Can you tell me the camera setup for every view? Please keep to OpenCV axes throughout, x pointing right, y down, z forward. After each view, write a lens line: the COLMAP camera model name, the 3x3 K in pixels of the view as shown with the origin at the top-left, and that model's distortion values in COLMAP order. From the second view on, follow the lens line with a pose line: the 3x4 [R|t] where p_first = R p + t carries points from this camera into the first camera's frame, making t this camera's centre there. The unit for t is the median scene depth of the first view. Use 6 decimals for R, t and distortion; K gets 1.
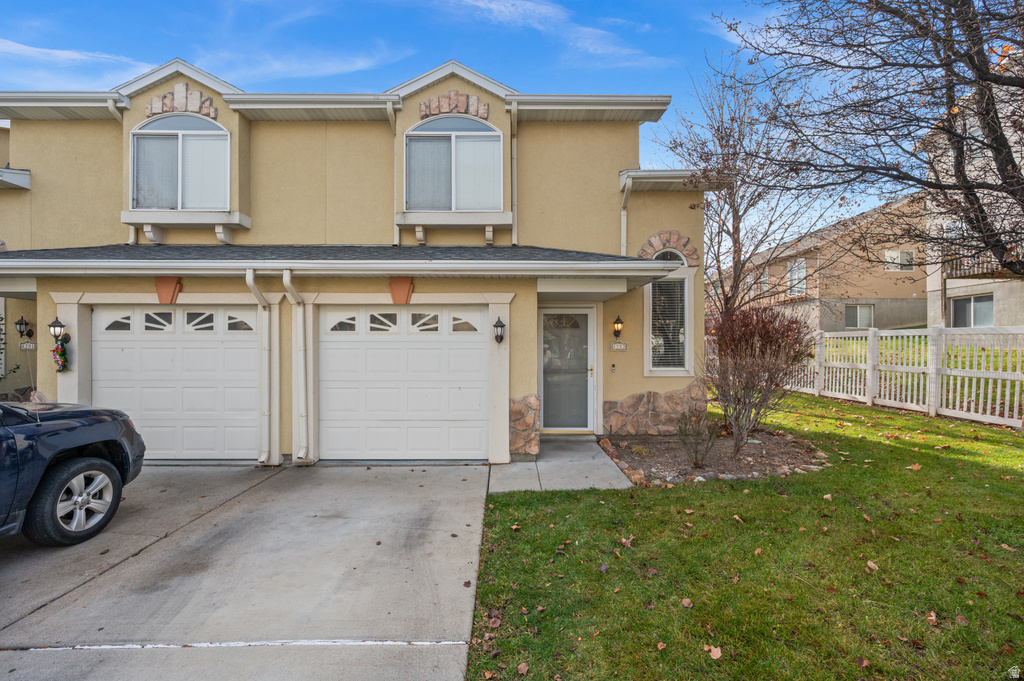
lens RADIAL K [[481.8, 0, 512.0], [0, 481.8, 340.5], [0, 0, 1]] dist [-0.002267, -0.000006]
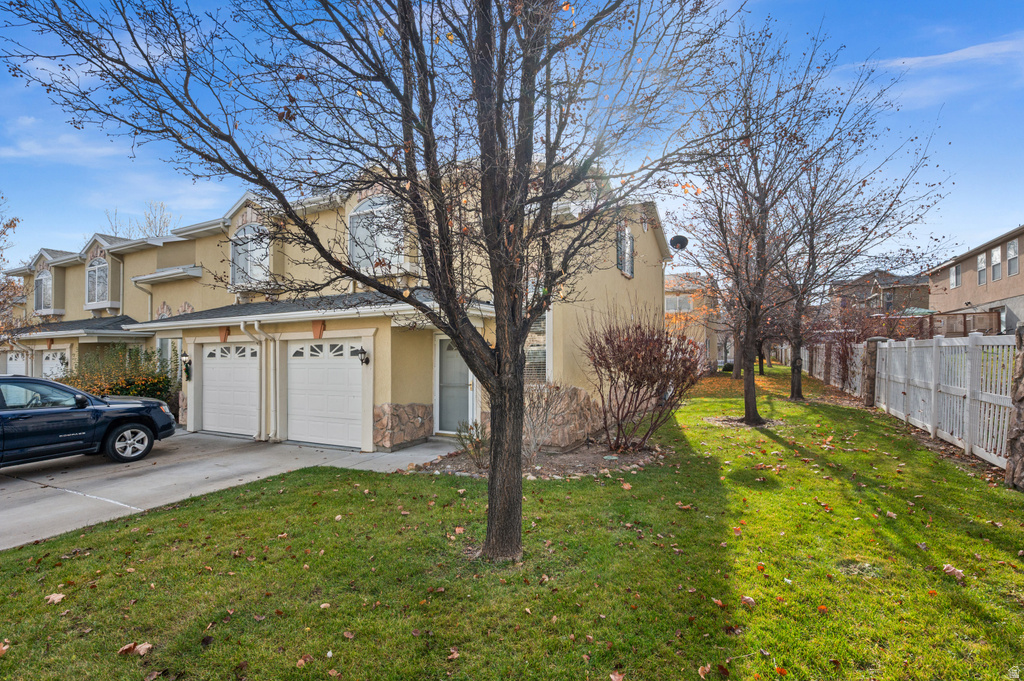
lens RADIAL K [[468.8, 0, 512.5], [0, 468.8, 367.2], [0, 0, 1]] dist [0.000480, -0.000144]
pose [[0.882448, -0.000047, -0.470410, 0.968926], [0.004741, 0.999950, 0.008792, 0.003484], [0.470386, -0.009989, 0.882404, 0.012223]]
